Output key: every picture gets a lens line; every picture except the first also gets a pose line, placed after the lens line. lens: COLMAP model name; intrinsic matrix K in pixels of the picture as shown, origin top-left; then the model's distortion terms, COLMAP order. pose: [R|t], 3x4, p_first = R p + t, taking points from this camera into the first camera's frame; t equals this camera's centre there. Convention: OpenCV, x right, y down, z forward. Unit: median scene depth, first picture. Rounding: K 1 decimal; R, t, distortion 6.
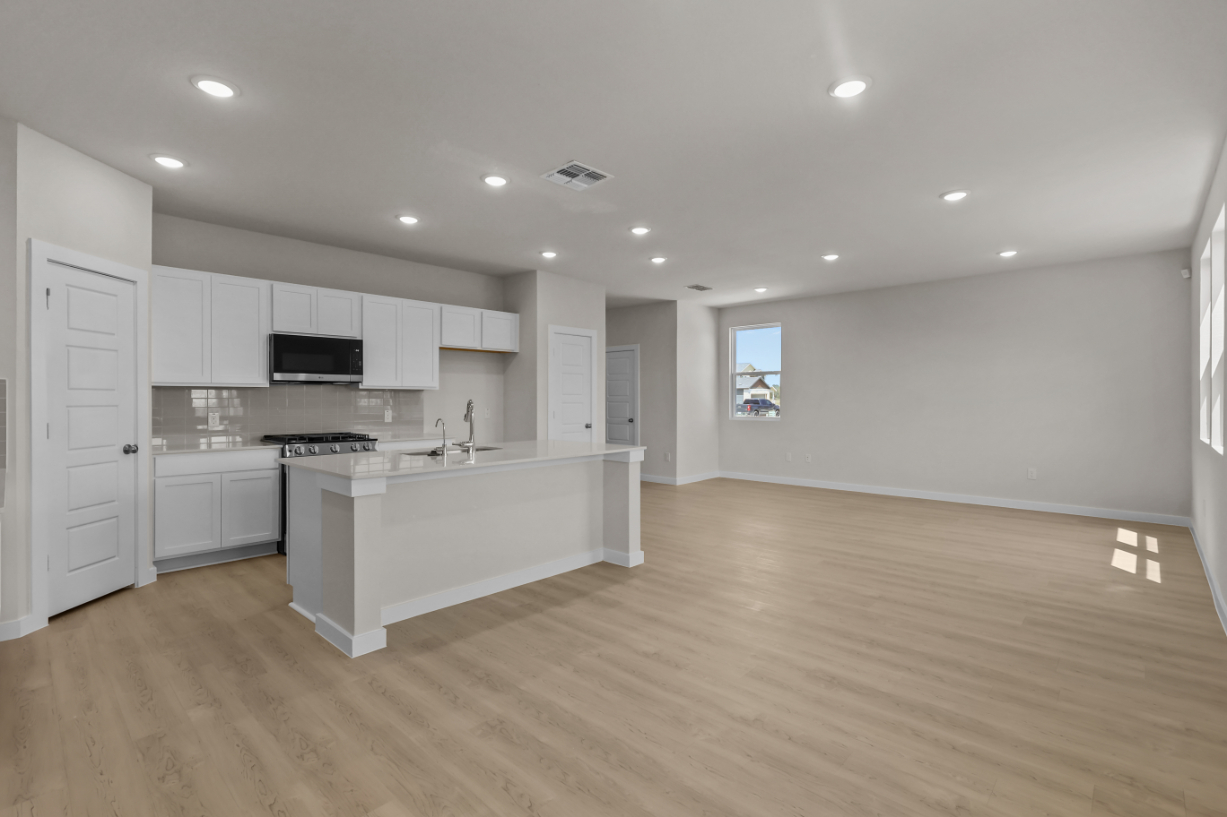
lens RADIAL K [[563.4, 0, 611.2], [0, 563.4, 402.9], [0, 0, 1]] dist [-0.001510, -0.000222]
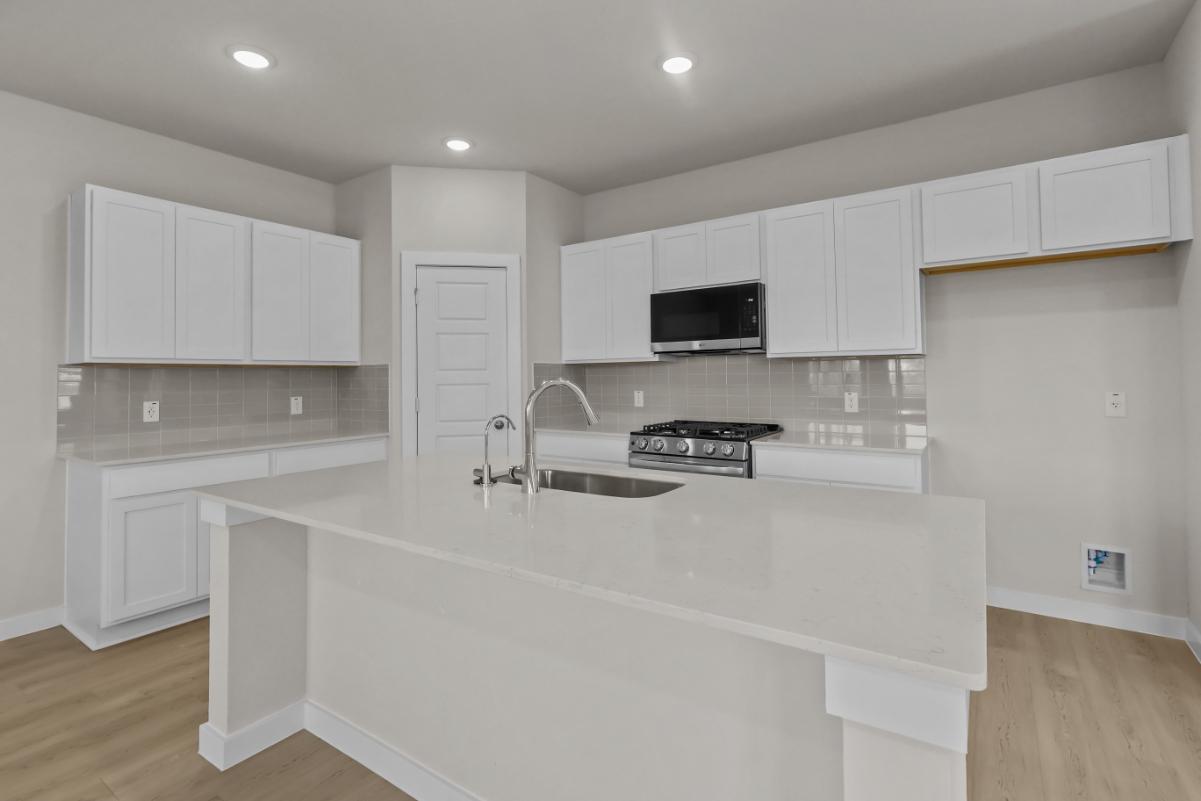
lens RADIAL K [[566.2, 0, 602.7], [0, 566.2, 364.2], [0, 0, 1]] dist [-0.001986, 0.000326]
pose [[0.156870, -0.023230, -0.987346, 0.186118], [0.006406, 0.999726, -0.022504, -0.005534], [0.987598, -0.002795, 0.156976, 0.798921]]
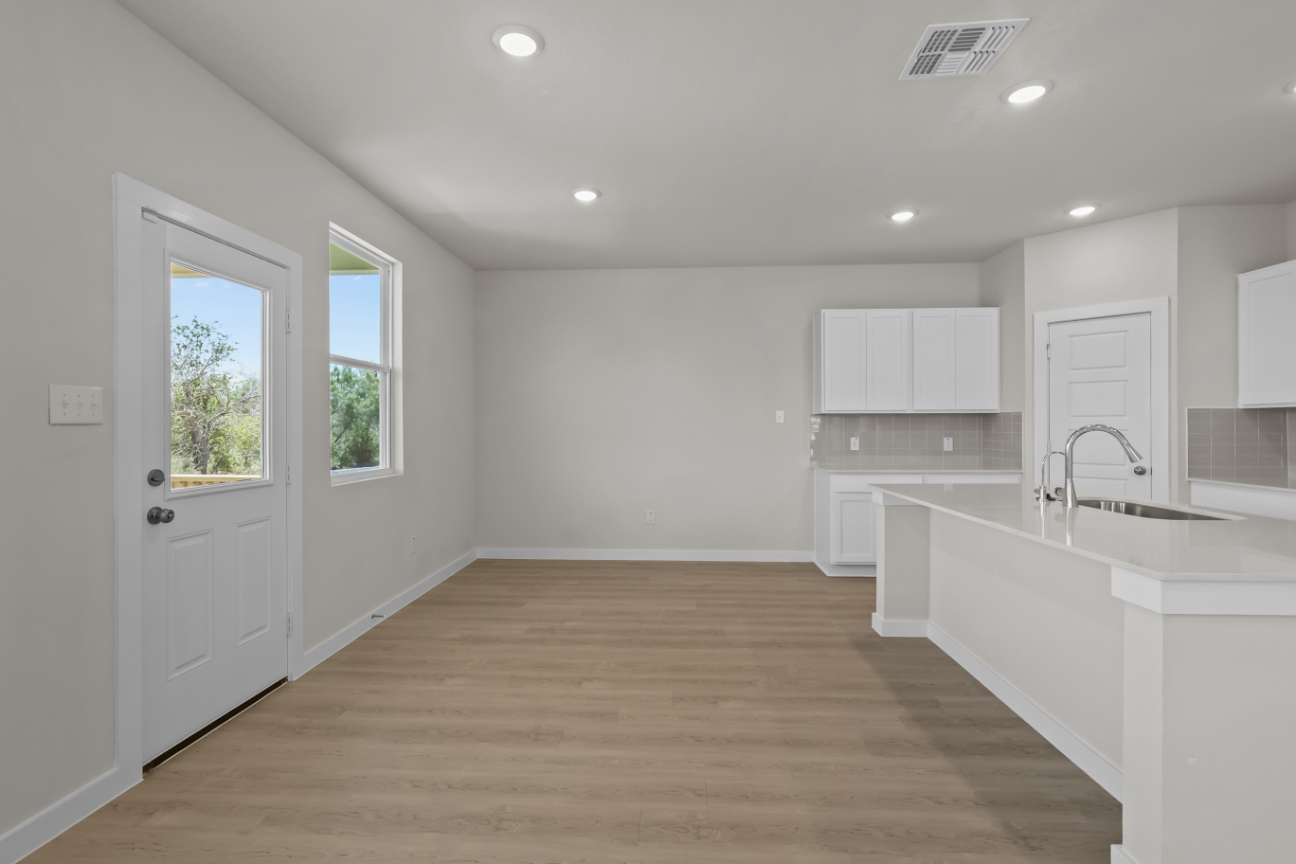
lens RADIAL K [[595.1, 0, 645.5], [0, 595.1, 426.1], [0, 0, 1]] dist [-0.001510, -0.000222]
pose [[-0.765486, 0.003889, -0.643441, 0.464502], [-0.000080, 0.999981, 0.006139, -0.007327], [0.643452, 0.004751, -0.765471, 0.982008]]
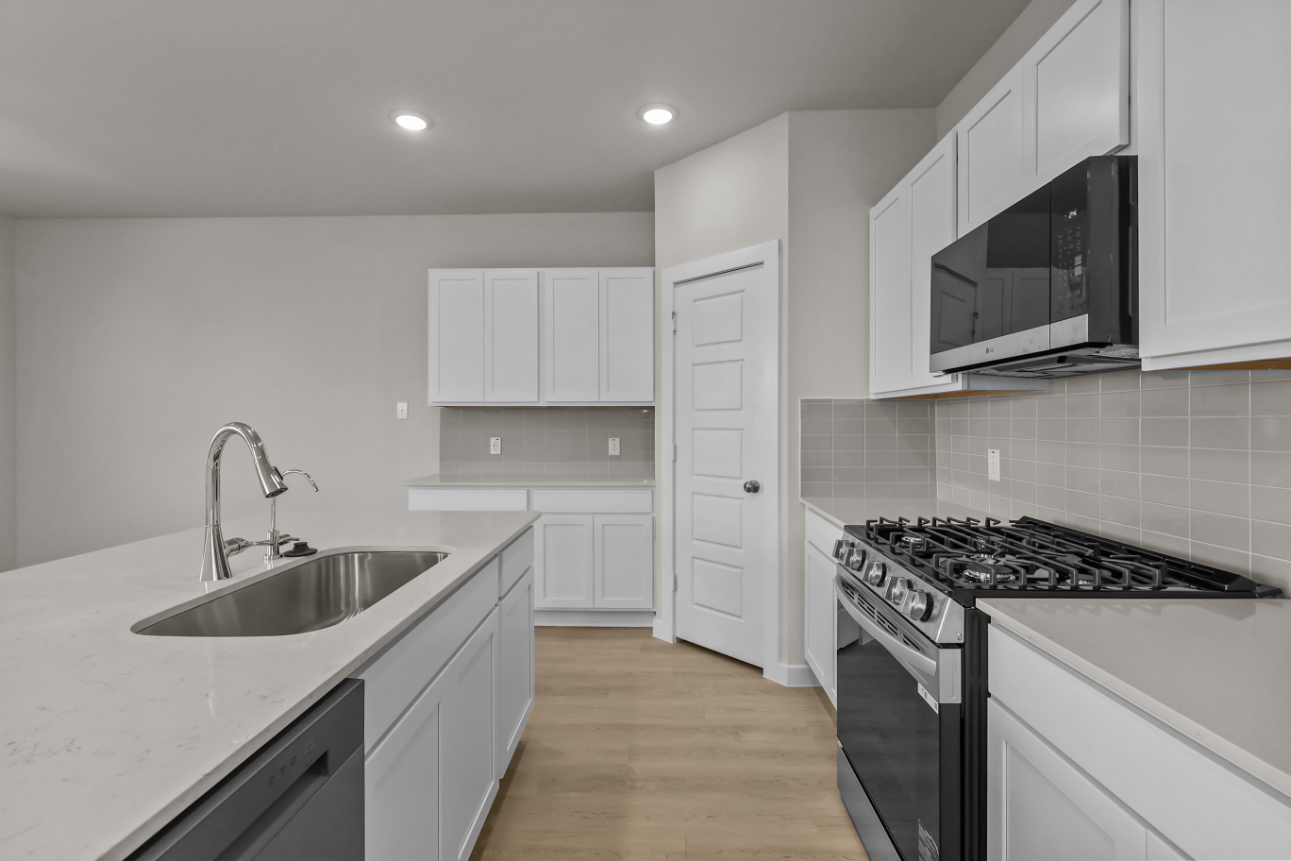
lens RADIAL K [[599.4, 0, 648.1], [0, 599.4, 424.8], [0, 0, 1]] dist [0.001221, 0.000094]
pose [[-0.748013, 0.003543, -0.663675, -0.164611], [-0.003309, 0.999953, 0.009067, -0.006523], [0.663676, 0.008978, -0.747967, 1.178522]]
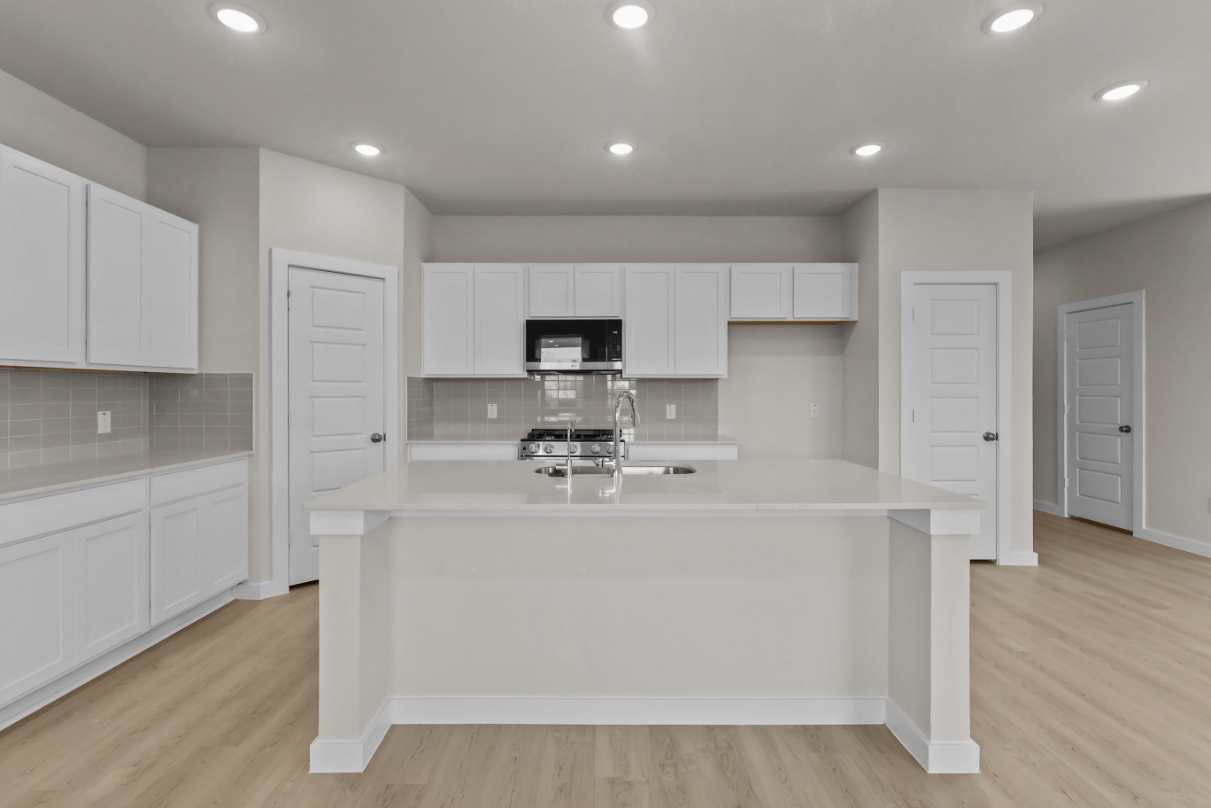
lens RADIAL K [[560.6, 0, 602.7], [0, 560.6, 393.4], [0, 0, 1]] dist [-0.001982, -0.000074]
pose [[0.686393, 0.004422, -0.727217, 0.155897], [-0.005489, 0.999985, 0.000900, -0.003468], [0.727210, 0.003374, 0.686407, 0.456600]]
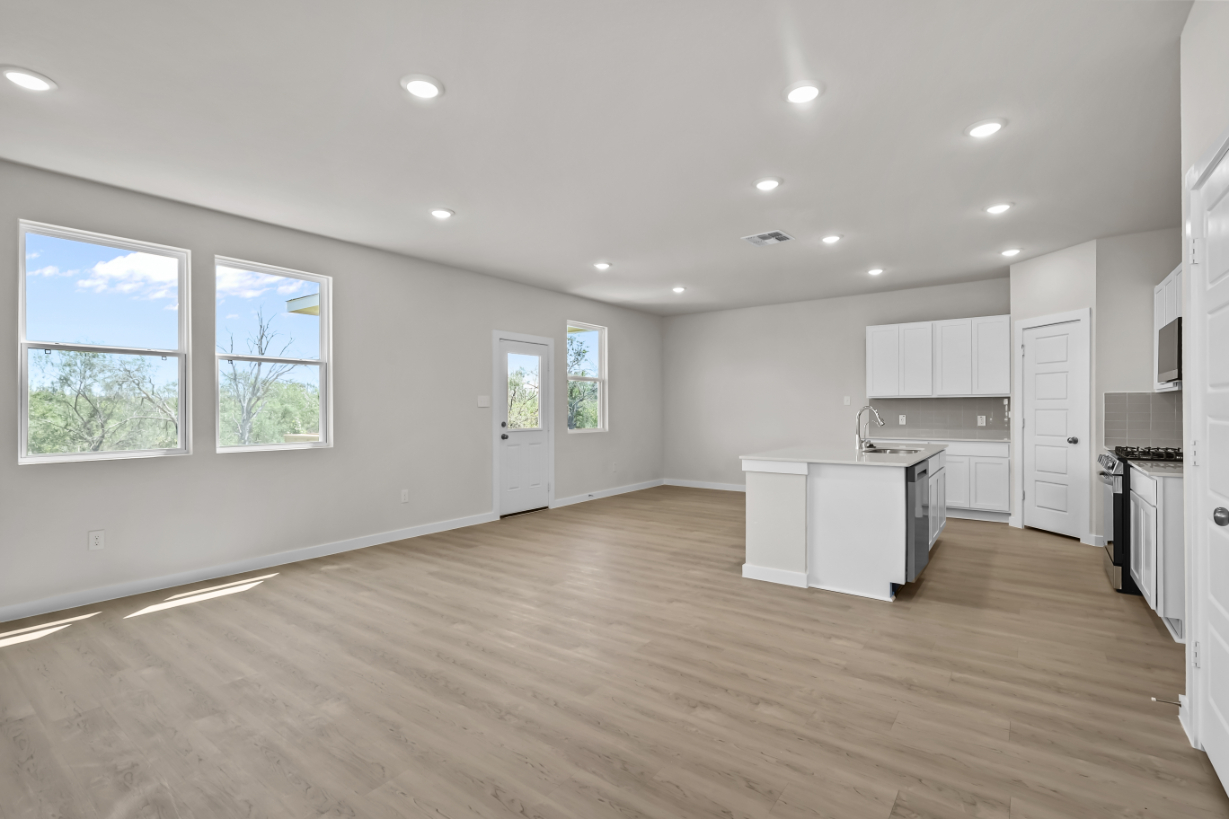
lens RADIAL K [[574.0, 0, 613.1], [0, 574.0, 412.5], [0, 0, 1]] dist [0.001569, -0.000002]
pose [[-0.992929, 0.006936, -0.118511, 0.359328], [0.005570, 0.999914, 0.011848, -0.008872], [0.118583, 0.011104, -0.992882, 1.786625]]
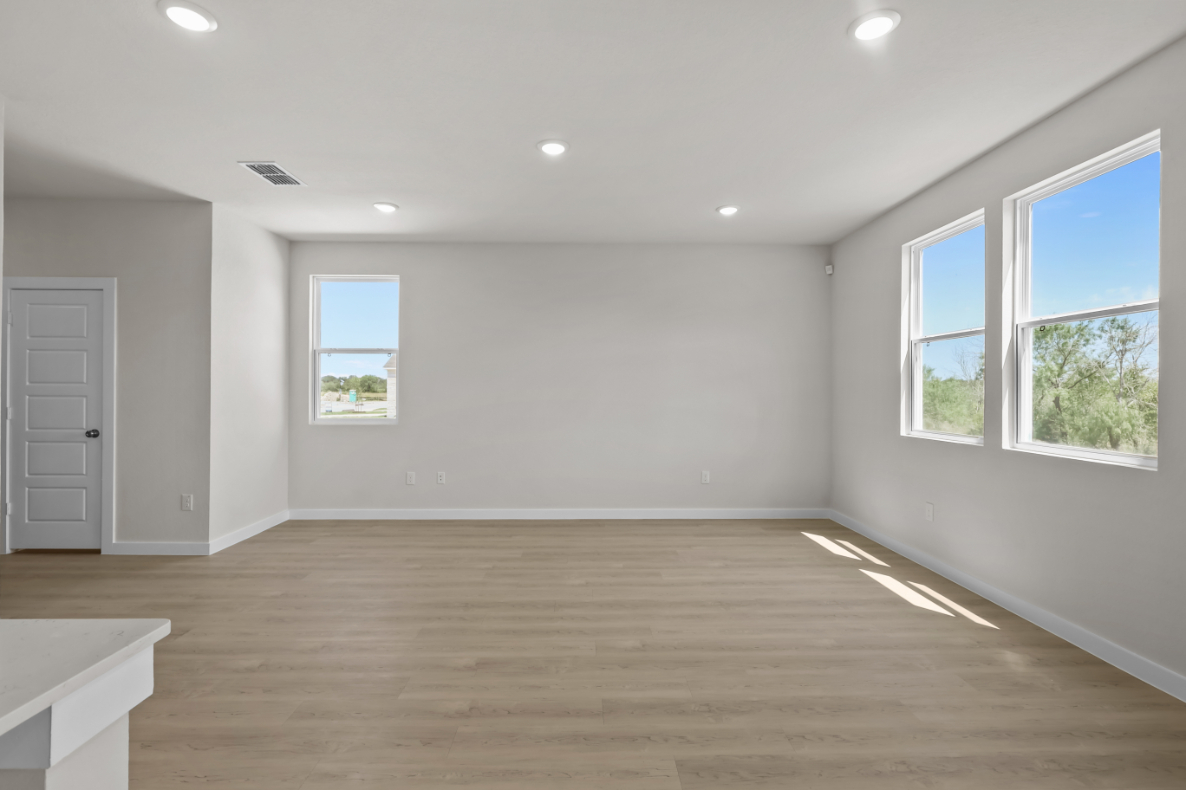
lens RADIAL K [[544.6, 0, 590.7], [0, 544.6, 389.6], [0, 0, 1]] dist [-0.001510, -0.000222]
pose [[0.718188, 0.005707, 0.695825, 0.031951], [0.000271, 0.999964, -0.008482, -0.005071], [-0.695849, 0.006280, 0.718161, 0.686454]]
